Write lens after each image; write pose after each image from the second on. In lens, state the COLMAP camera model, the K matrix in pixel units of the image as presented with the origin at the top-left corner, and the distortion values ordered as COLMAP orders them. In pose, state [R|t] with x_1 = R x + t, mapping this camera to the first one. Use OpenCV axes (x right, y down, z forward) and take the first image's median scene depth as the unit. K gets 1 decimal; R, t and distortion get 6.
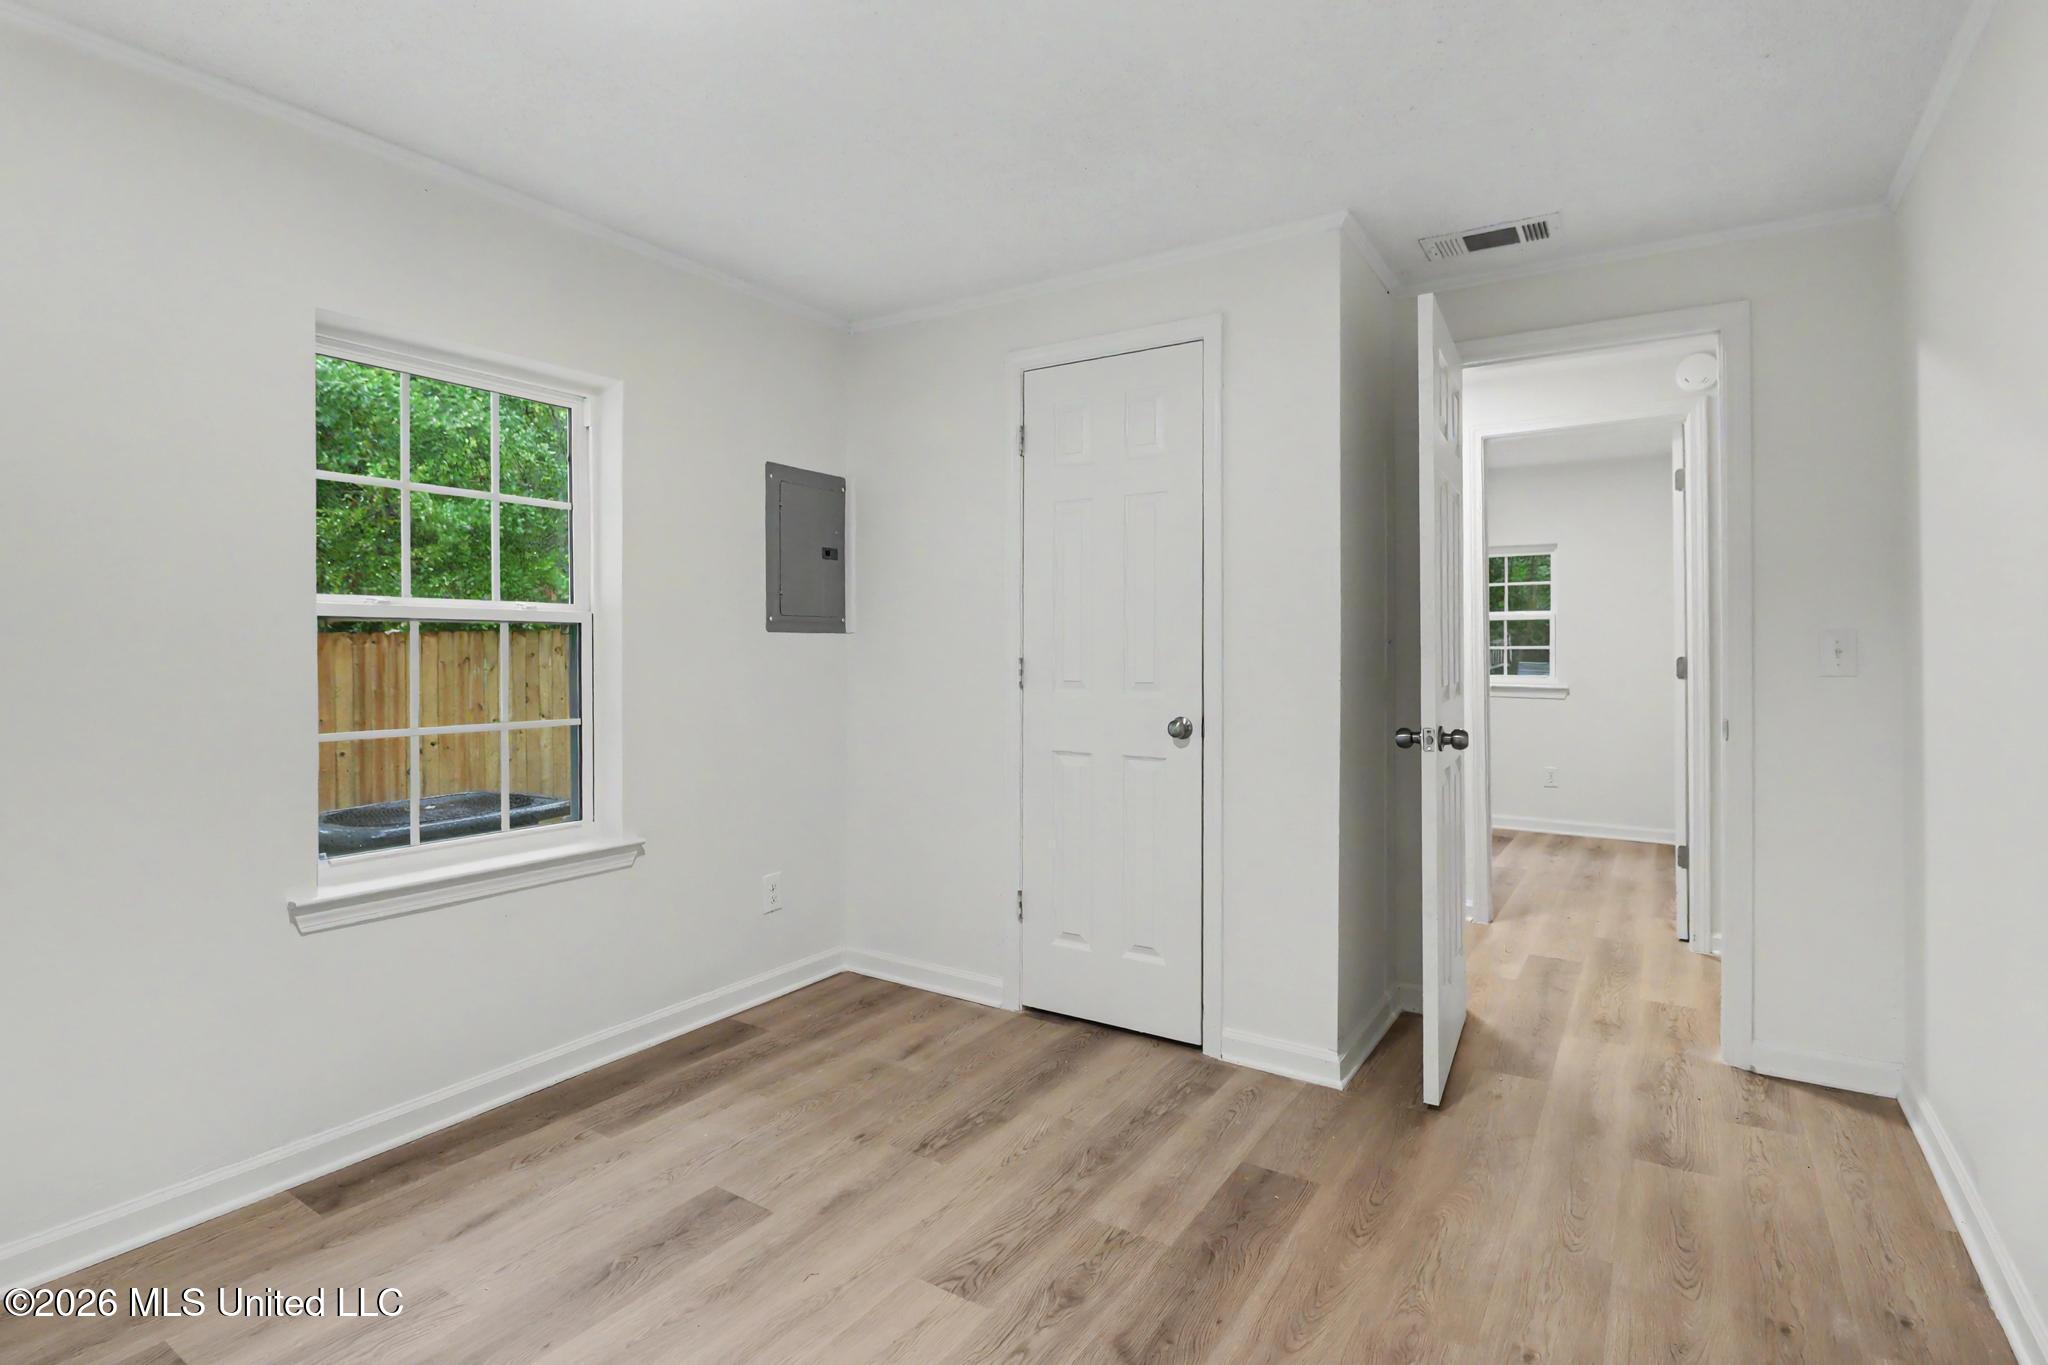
lens RADIAL K [[1013.0, 0, 1002.5], [0, 1013.0, 640.8], [0, 0, 1]] dist [0.002415, -0.015113]
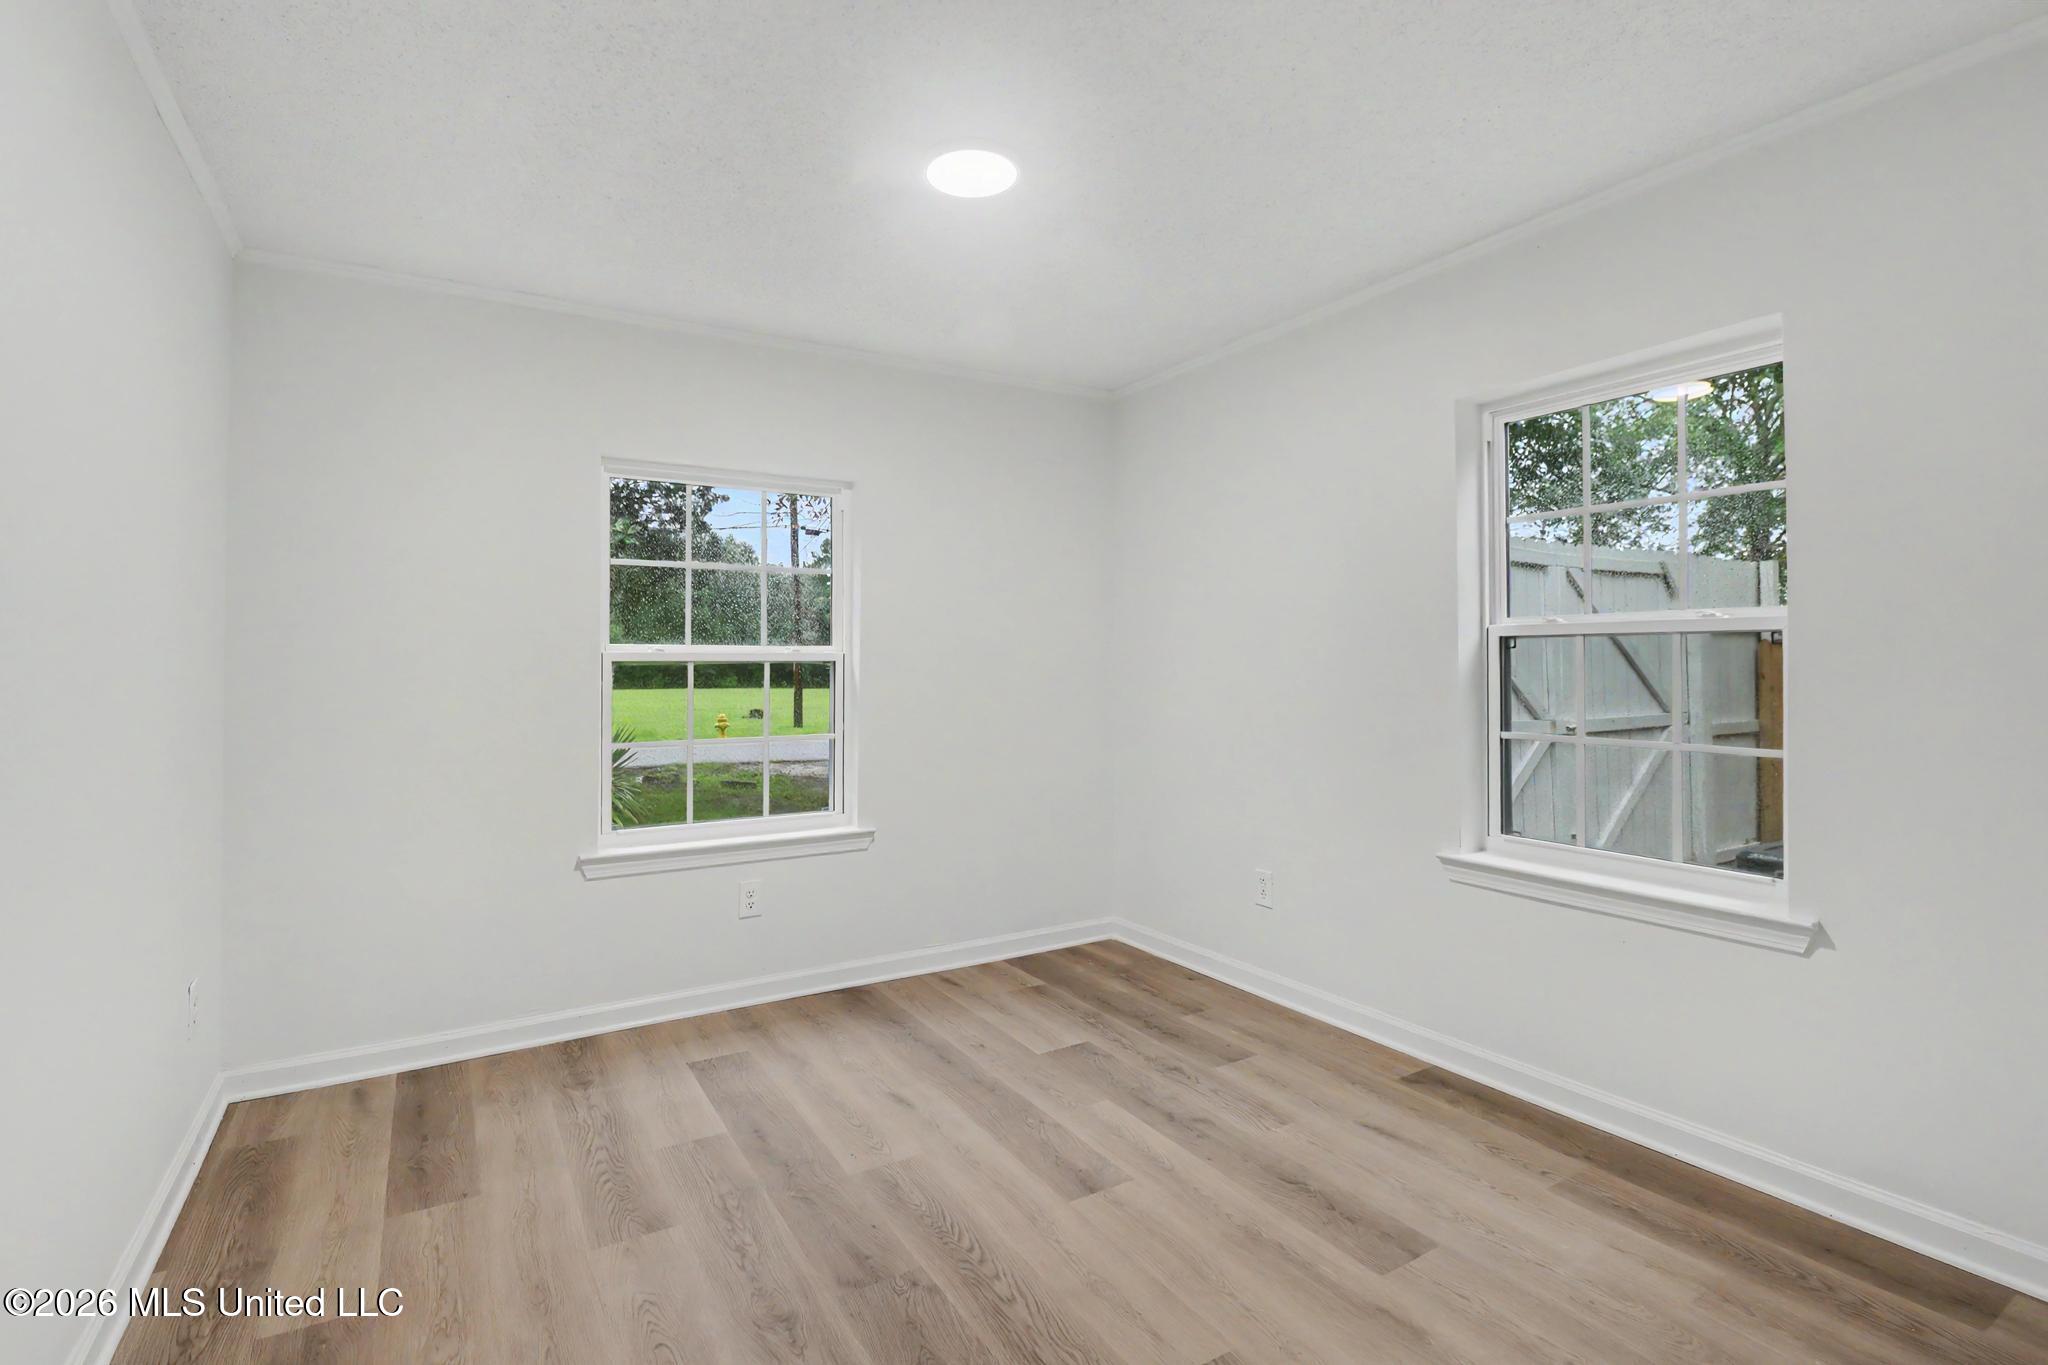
lens RADIAL K [[977.7, 0, 1018.4], [0, 977.7, 656.0], [0, 0, 1]] dist [-0.000149, -0.013177]
pose [[-0.421696, 0.005741, -0.906719, 0.678213], [0.007874, 0.999965, 0.002670, -0.003857], [0.906703, -0.006014, -0.421726, 1.025234]]
